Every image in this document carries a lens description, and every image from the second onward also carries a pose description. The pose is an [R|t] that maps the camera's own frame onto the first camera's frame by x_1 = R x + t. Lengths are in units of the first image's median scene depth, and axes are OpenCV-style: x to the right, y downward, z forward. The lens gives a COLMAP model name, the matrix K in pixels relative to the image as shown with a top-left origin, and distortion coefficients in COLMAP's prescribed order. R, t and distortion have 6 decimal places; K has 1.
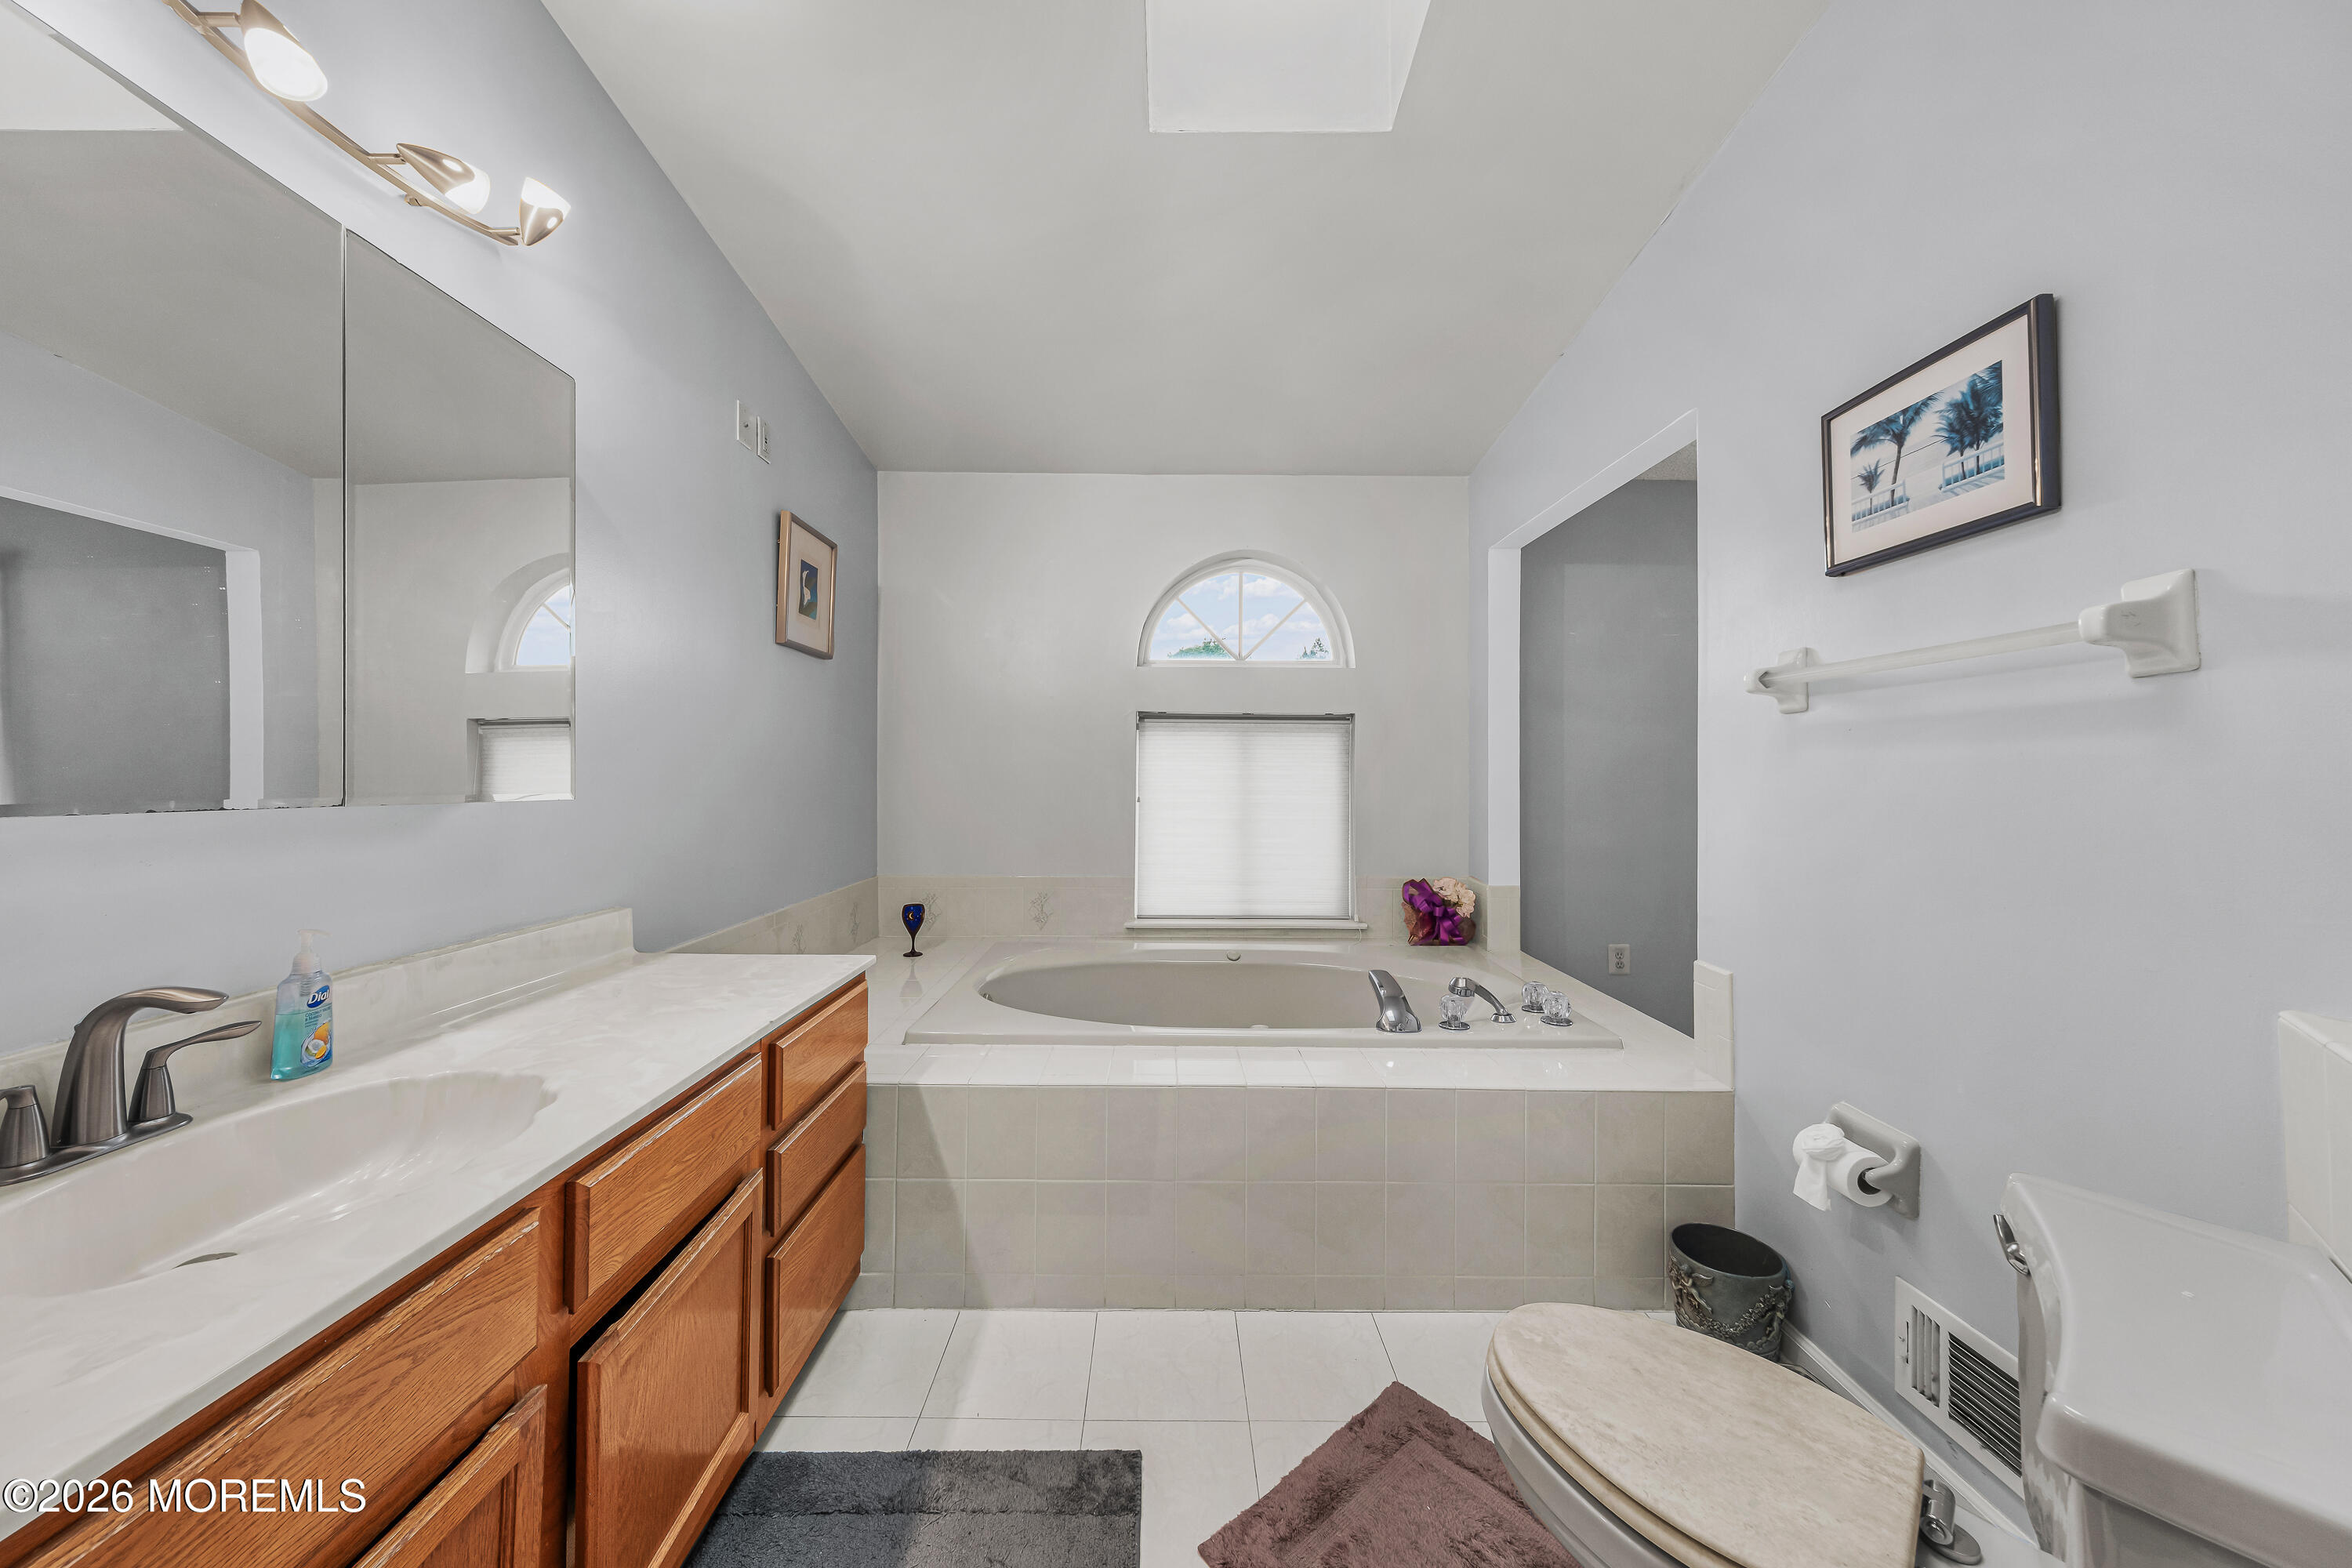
lens RADIAL K [[793.2, 0, 1175.7], [0, 793.2, 775.8], [0, 0, 1]] dist [0.009125, -0.000762]
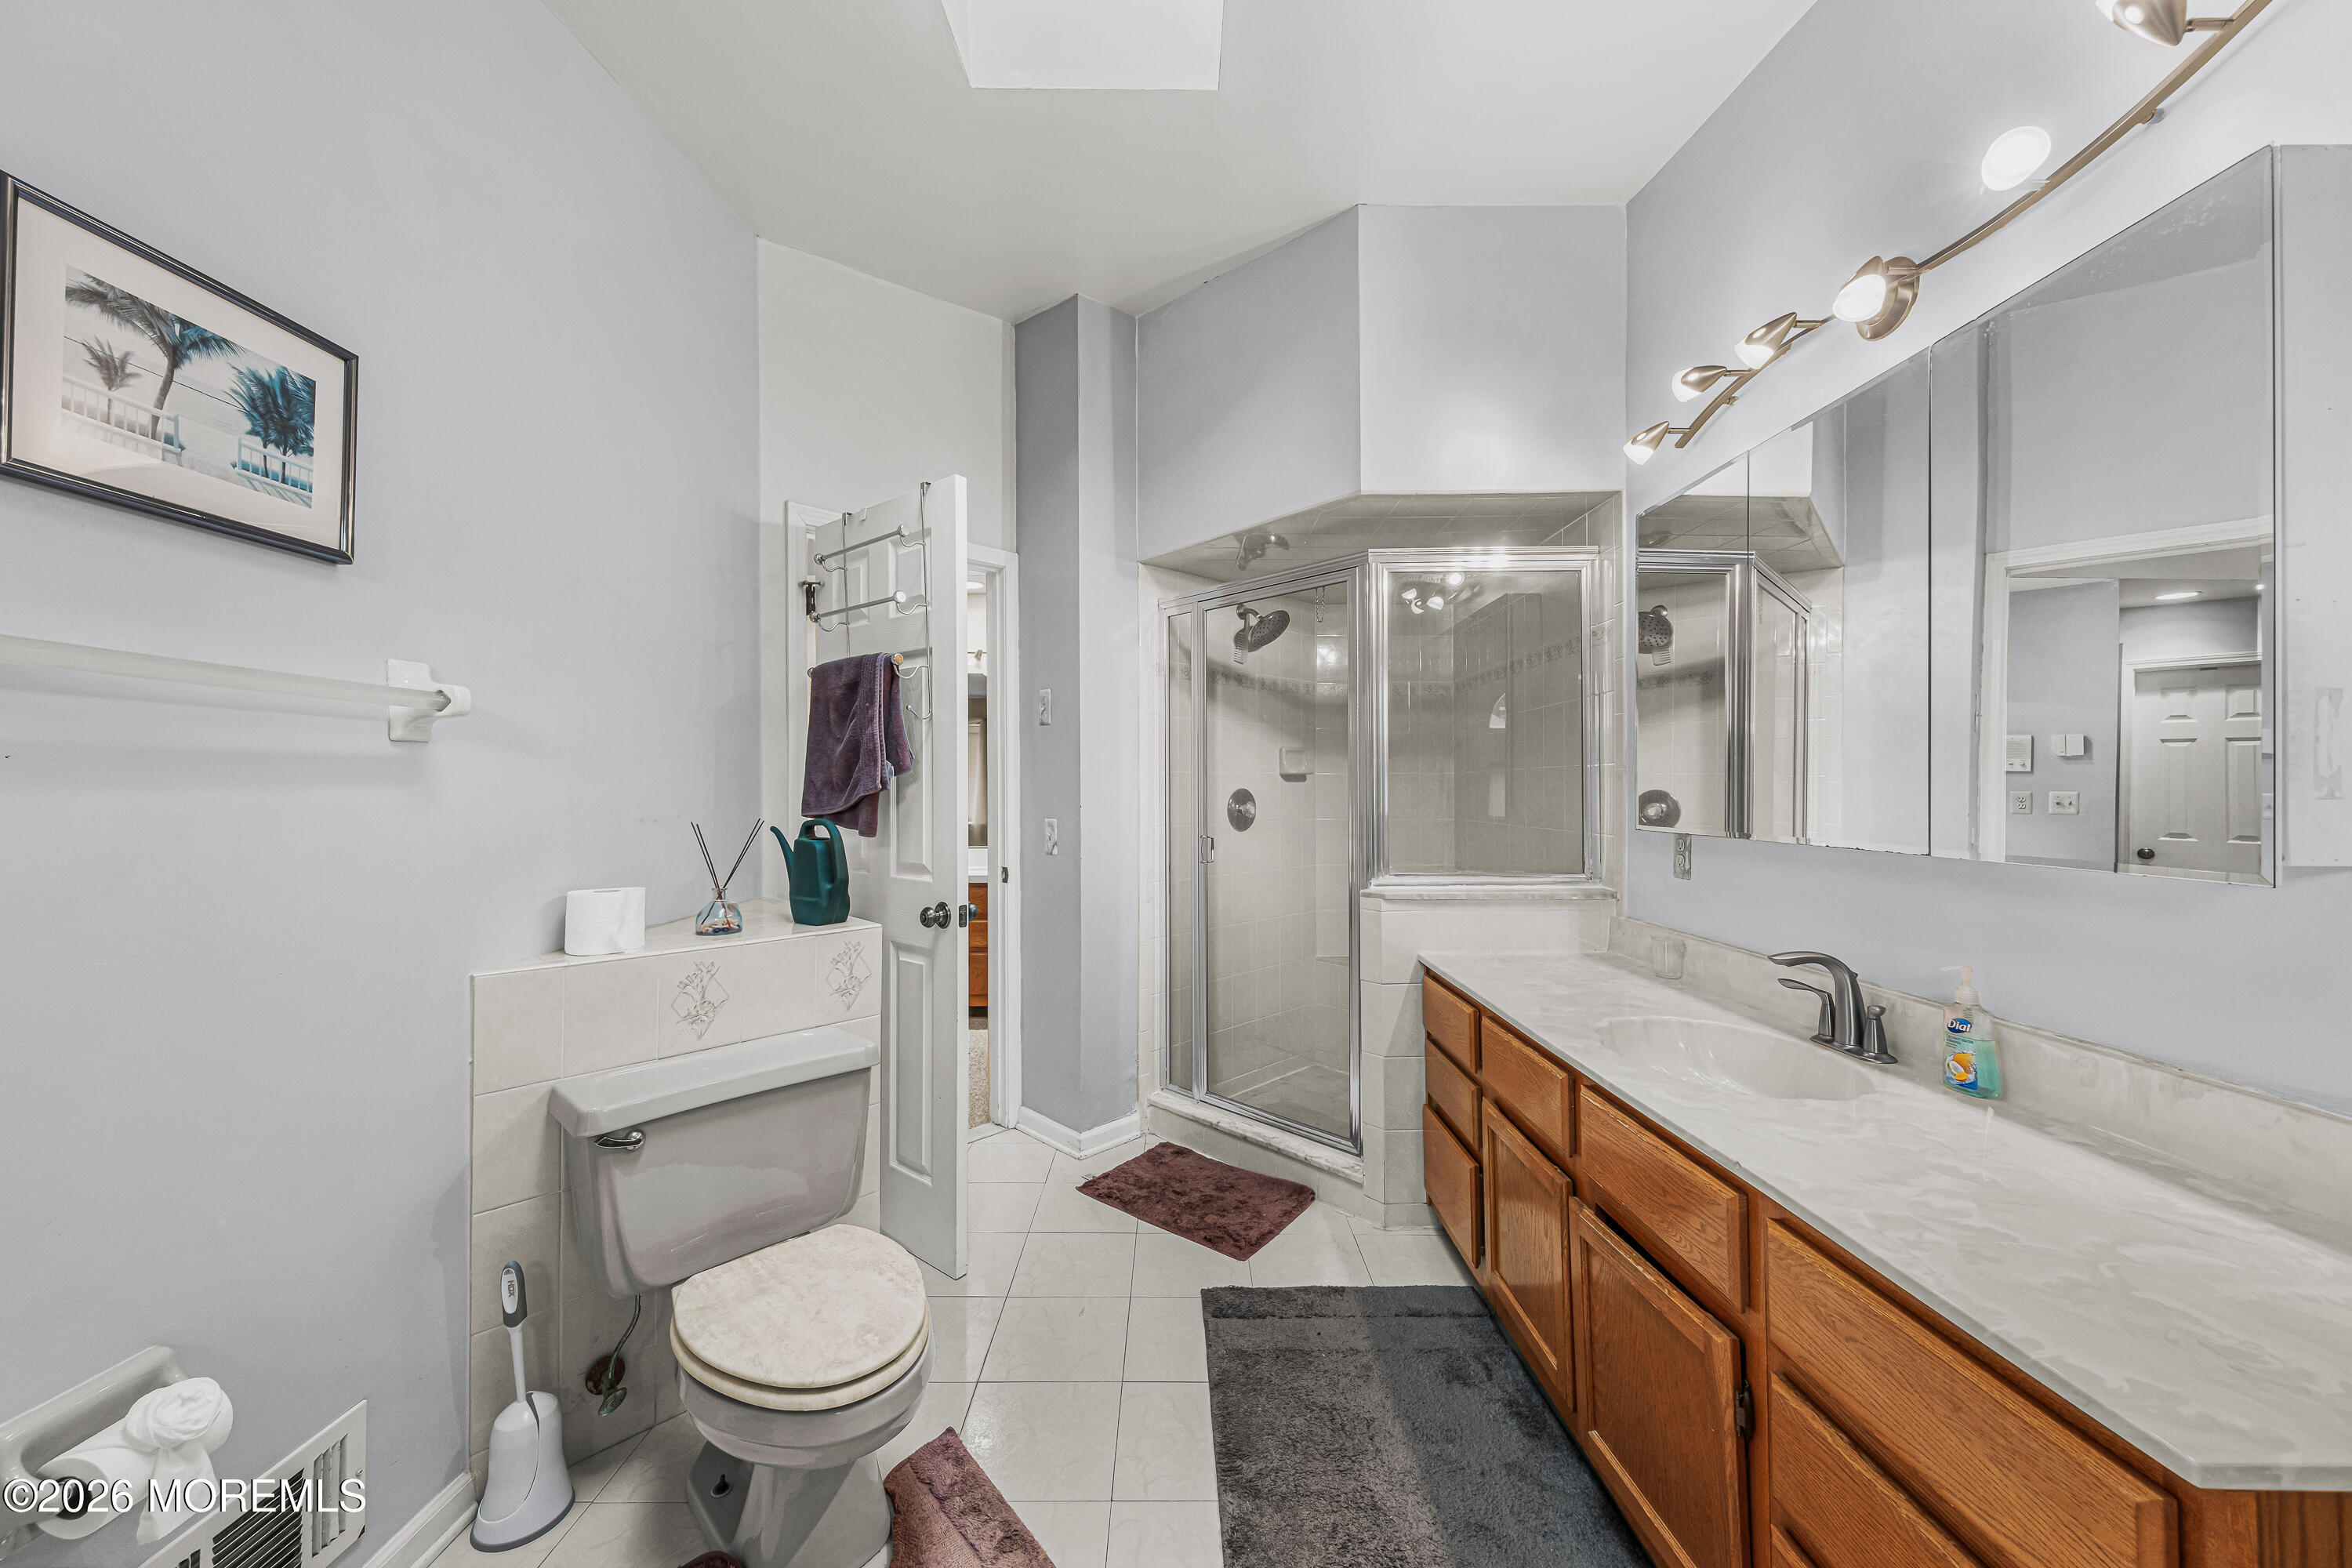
lens RADIAL K [[856.0, 0, 1184.4], [0, 856.0, 780.1], [0, 0, 1]] dist [0.017676, -0.000328]
pose [[-0.999926, -0.003181, 0.011717, 0.004862], [-0.003342, 0.999899, -0.013824, -0.040482], [-0.011672, -0.013862, -0.999836, 1.873813]]
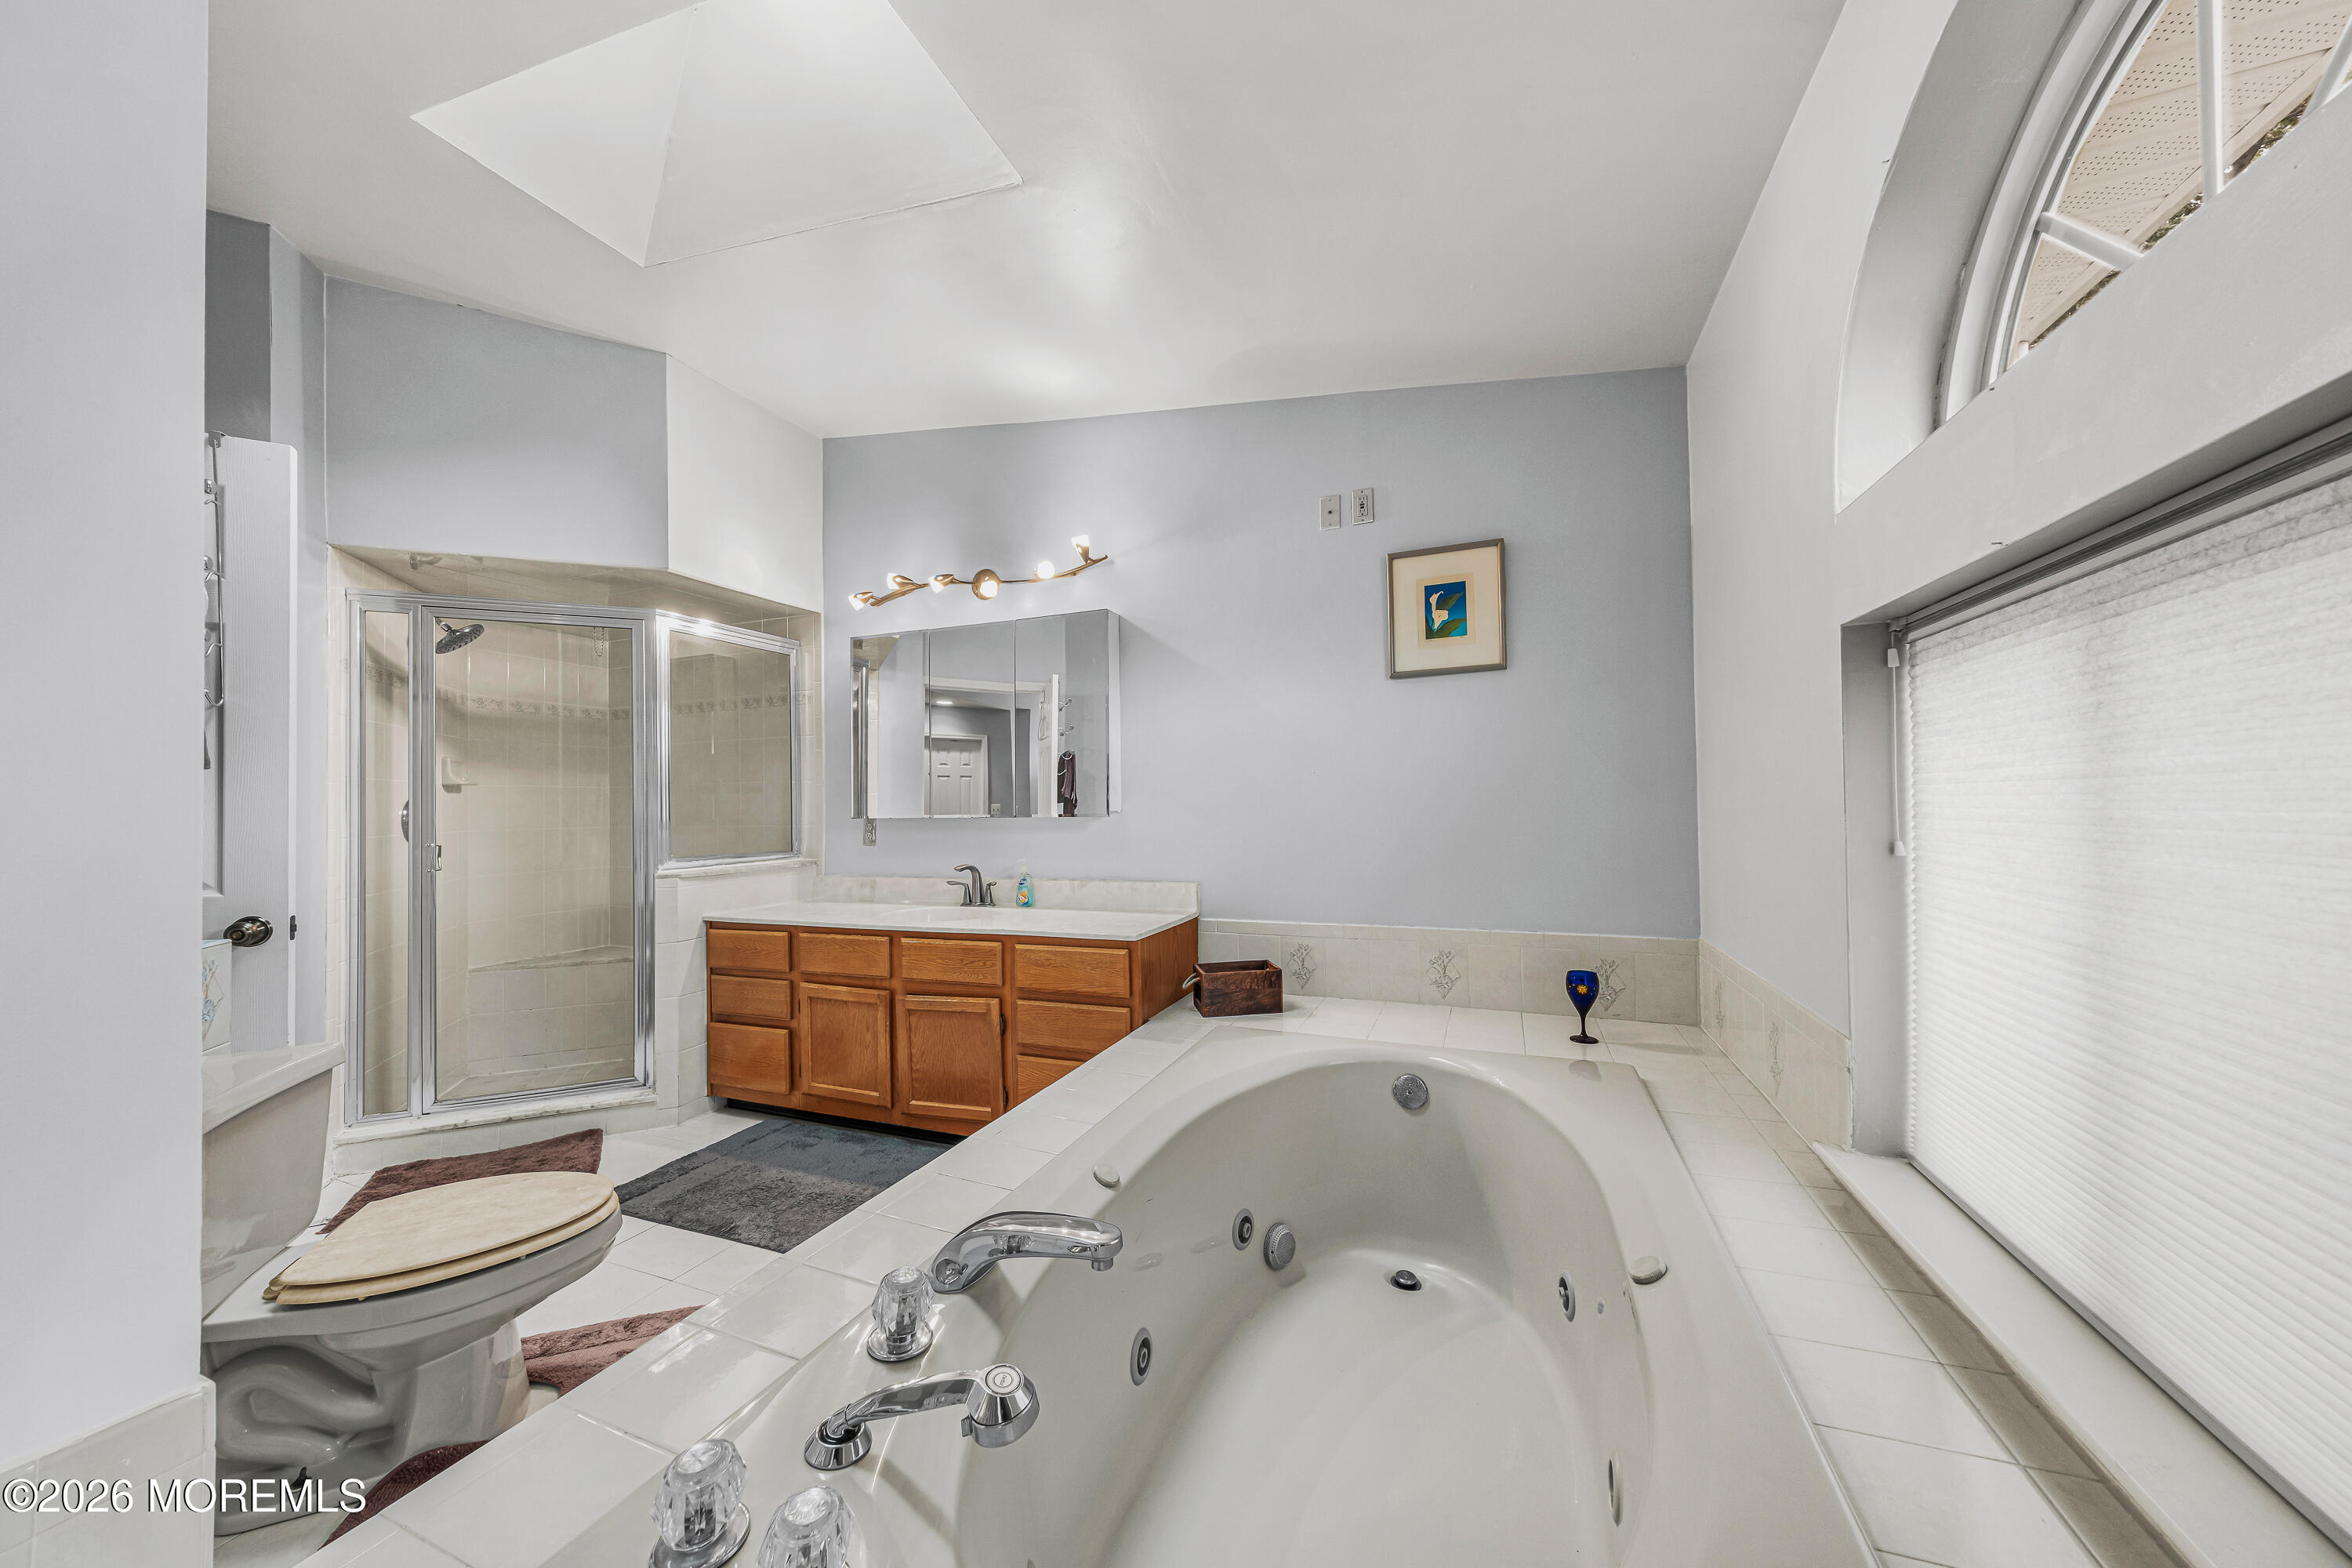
lens RADIAL K [[793.2, 0, 1160.0], [0, 793.2, 795.4], [0, 0, 1]] dist [0.009125, -0.000762]
pose [[-0.400671, -0.010890, -0.916157, 1.174523], [0.013367, 0.999753, -0.017730, 0.012467], [0.916125, -0.019350, -0.400427, 2.208495]]
